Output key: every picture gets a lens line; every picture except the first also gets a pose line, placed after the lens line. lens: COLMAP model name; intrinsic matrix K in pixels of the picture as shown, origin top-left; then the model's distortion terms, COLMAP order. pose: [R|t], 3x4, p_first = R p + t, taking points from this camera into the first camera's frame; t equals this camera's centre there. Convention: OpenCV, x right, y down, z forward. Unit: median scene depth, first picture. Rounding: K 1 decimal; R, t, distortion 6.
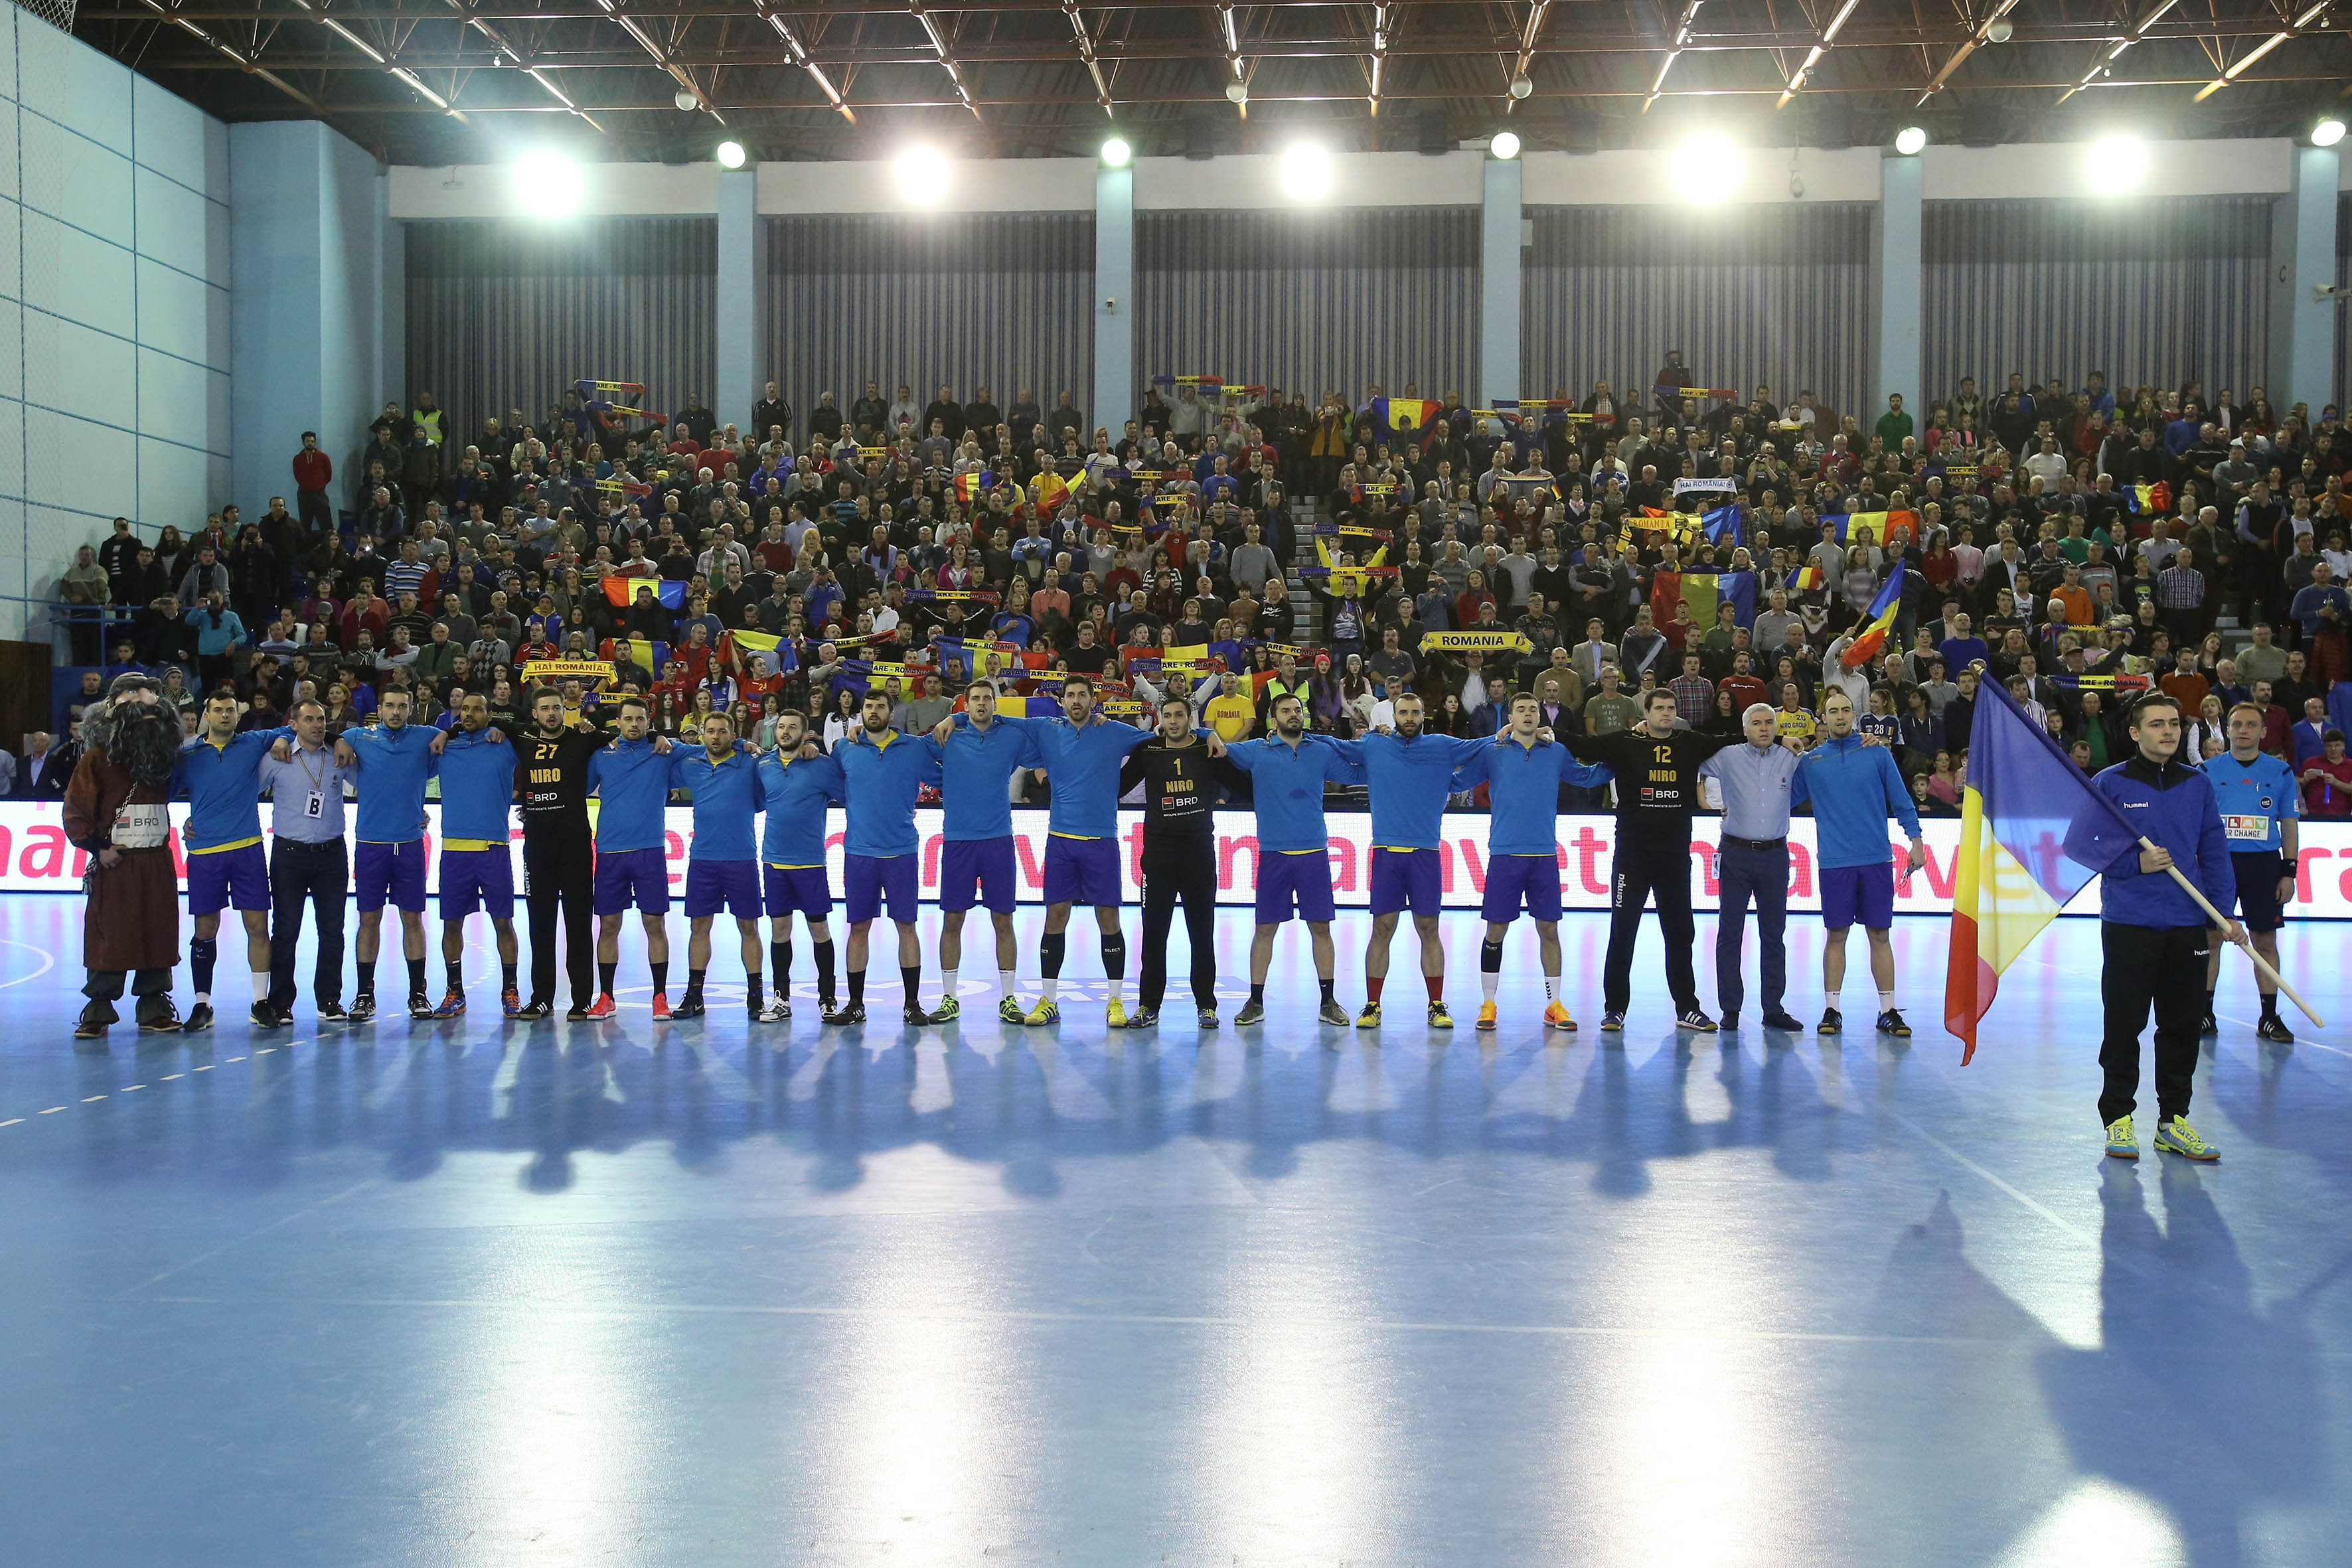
lens RADIAL K [[2196.8, 0, 1094.7], [0, 2196.8, 773.1], [0, 0, 1]] dist [0.017322, 0.000000]
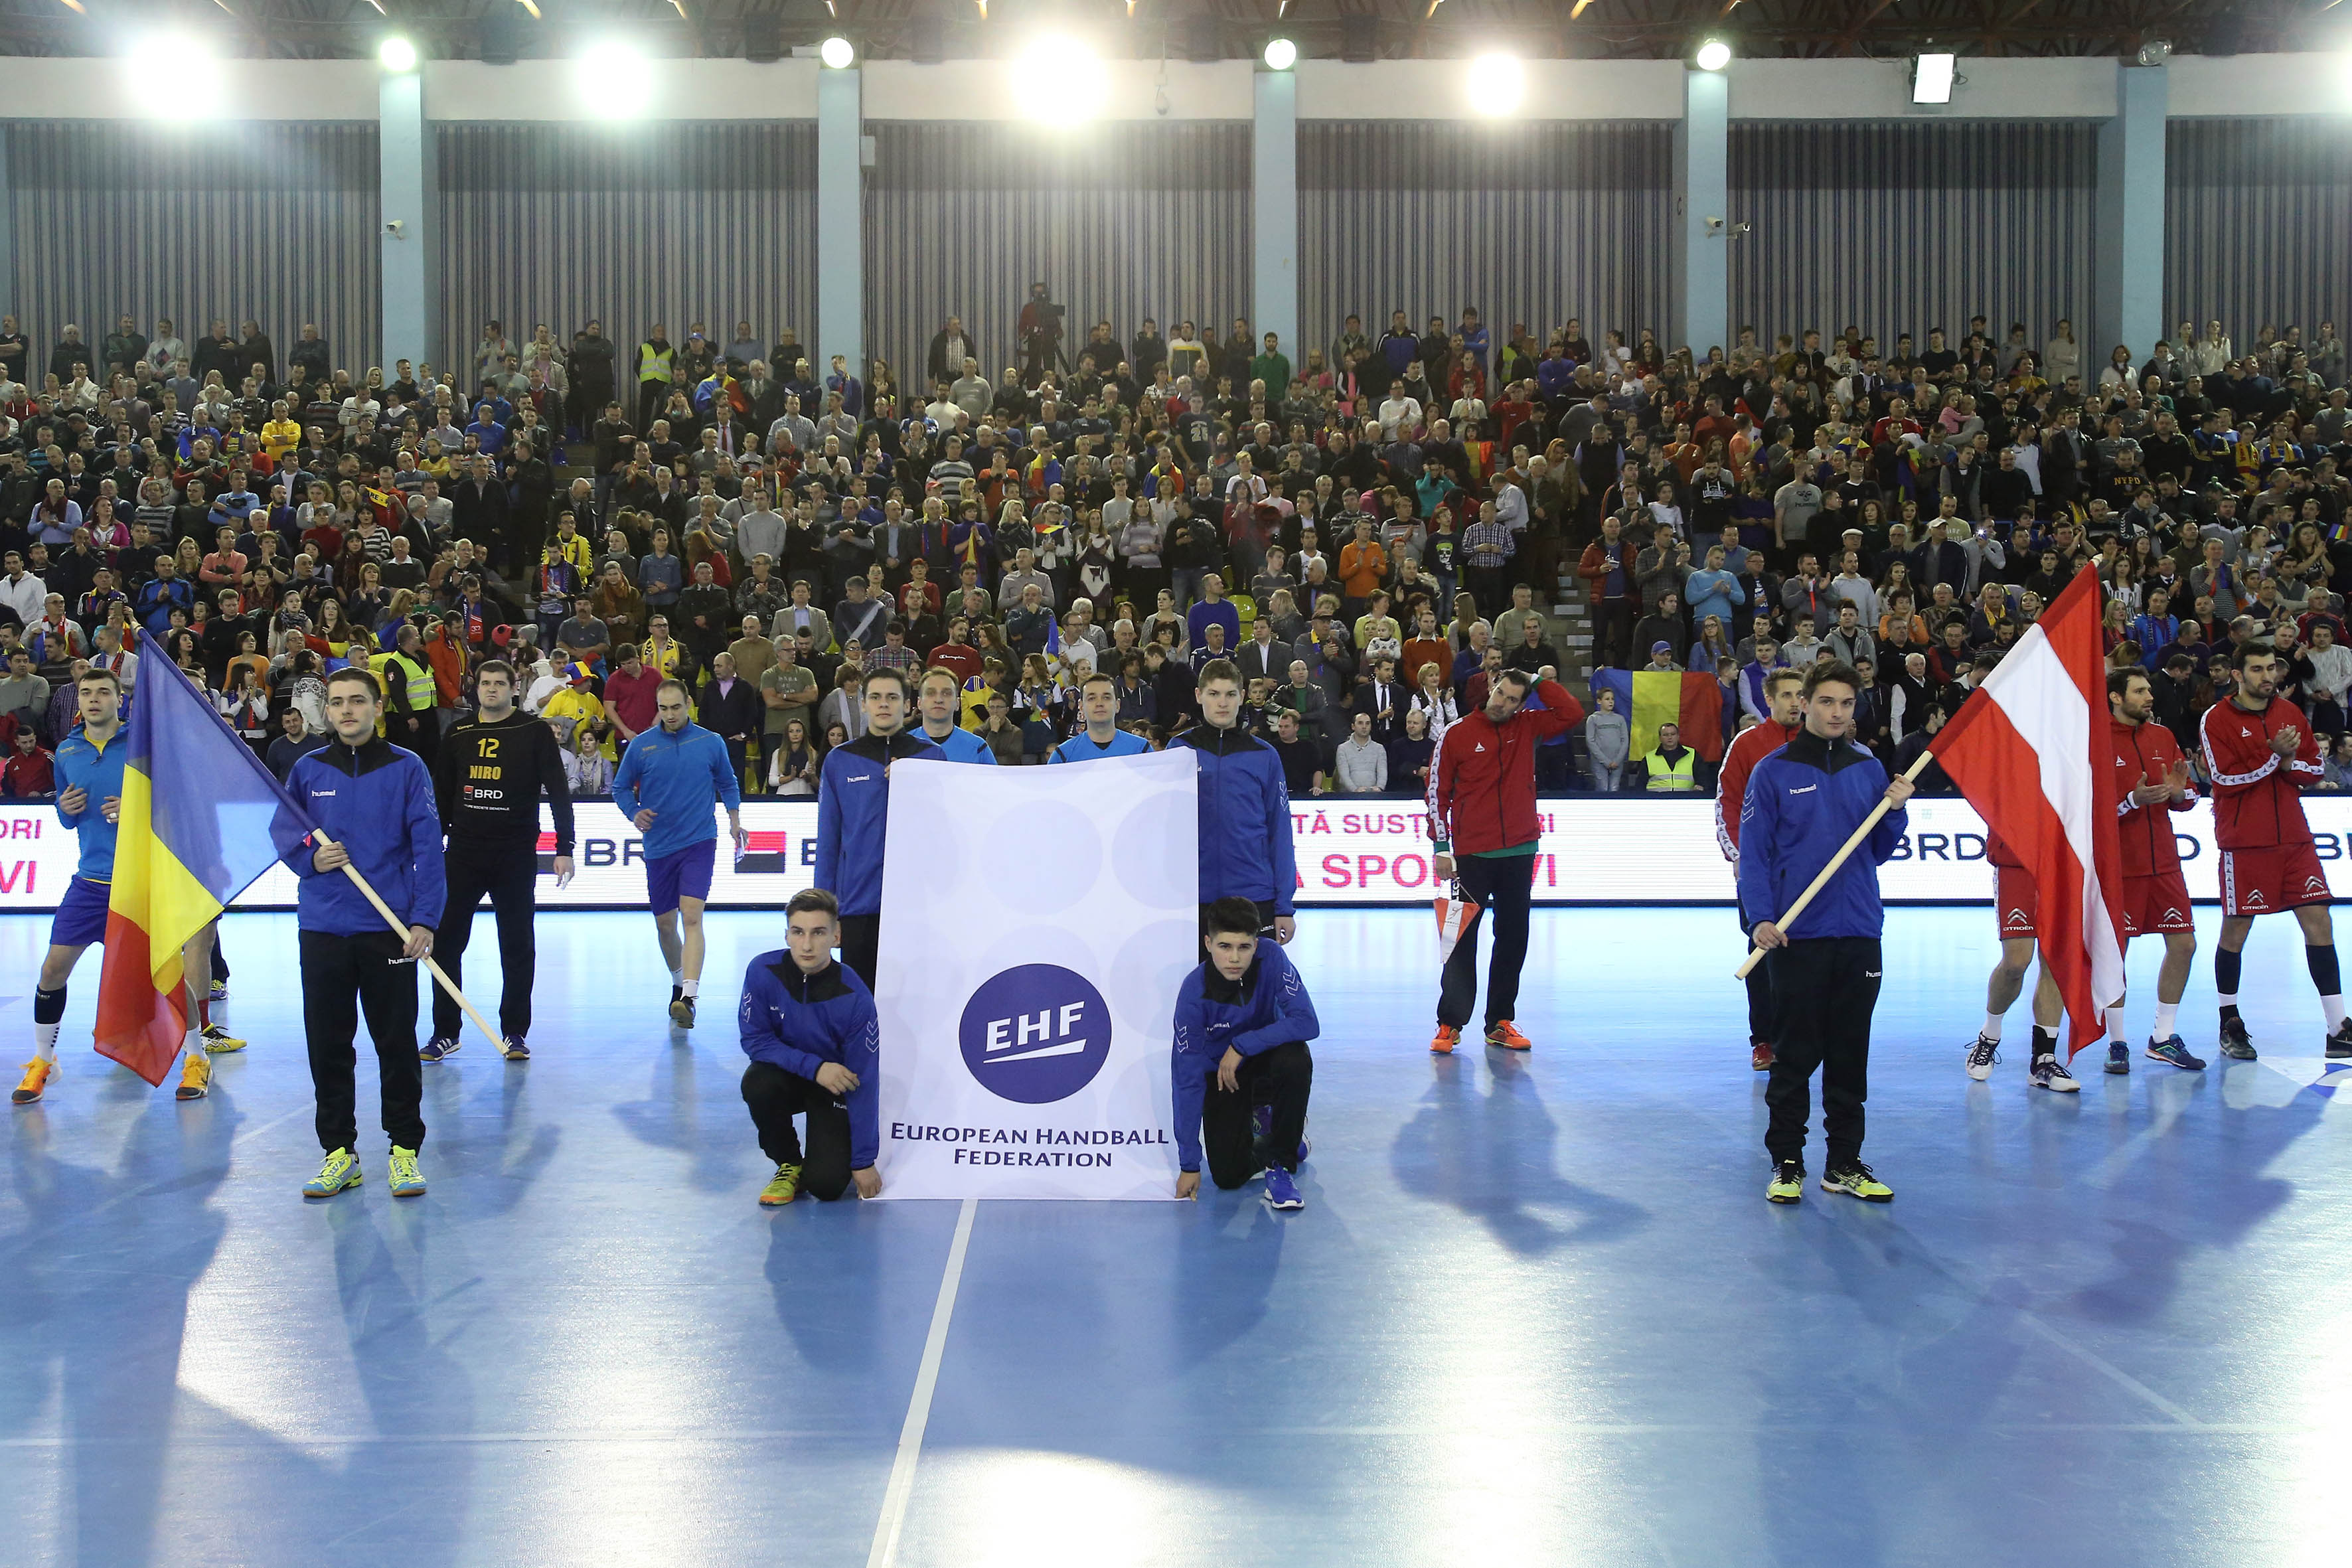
lens RADIAL K [[2456.6, 0, 1157.0], [0, 2456.6, 739.2], [0, 0, 1]] dist [0.063830, 0.000000]
pose [[0.997333, -0.012126, 0.071966, 0.239577], [0.012488, 0.999911, -0.004586, 0.000449], [-0.071904, 0.005473, 0.997397, -0.012015]]
